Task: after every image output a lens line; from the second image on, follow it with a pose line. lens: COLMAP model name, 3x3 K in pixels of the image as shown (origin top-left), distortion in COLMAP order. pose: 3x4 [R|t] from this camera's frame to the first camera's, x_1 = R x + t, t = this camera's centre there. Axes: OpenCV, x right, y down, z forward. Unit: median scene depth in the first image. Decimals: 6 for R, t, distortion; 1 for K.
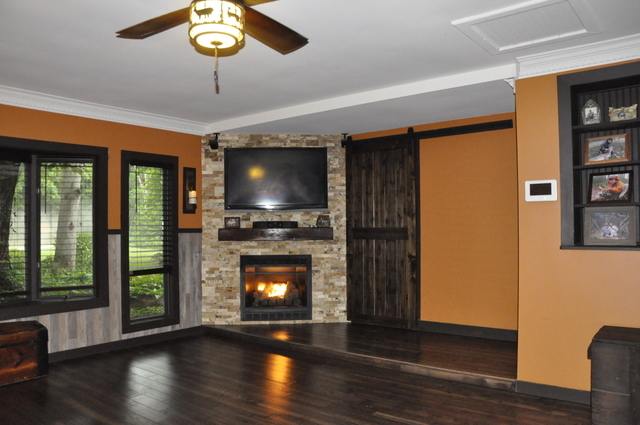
lens RADIAL K [[494.1, 0, 326.1], [0, 494.1, 216.0], [0, 0, 1]] dist [-0.140861, 0.088851]
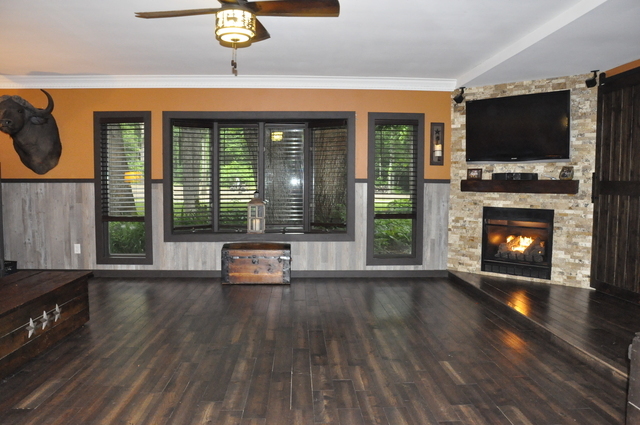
lens RADIAL K [[494.1, 0, 333.0], [0, 494.1, 215.2], [0, 0, 1]] dist [-0.140861, 0.088851]
pose [[0.665425, 0.061366, -0.743938, 0.371957], [0.002702, 0.996411, 0.084608, 0.012030], [0.746460, -0.058310, 0.662871, 0.102546]]
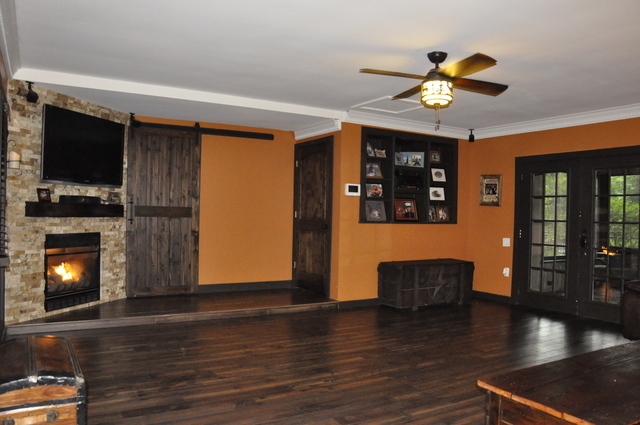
lens RADIAL K [[494.1, 0, 313.5], [0, 494.1, 211.6], [0, 0, 1]] dist [-0.140861, 0.088851]
pose [[0.375516, 0.019291, 0.926615, -0.761502], [-0.045238, 0.998973, -0.002464, 0.022577], [-0.925711, -0.040993, 0.376004, 0.274172]]
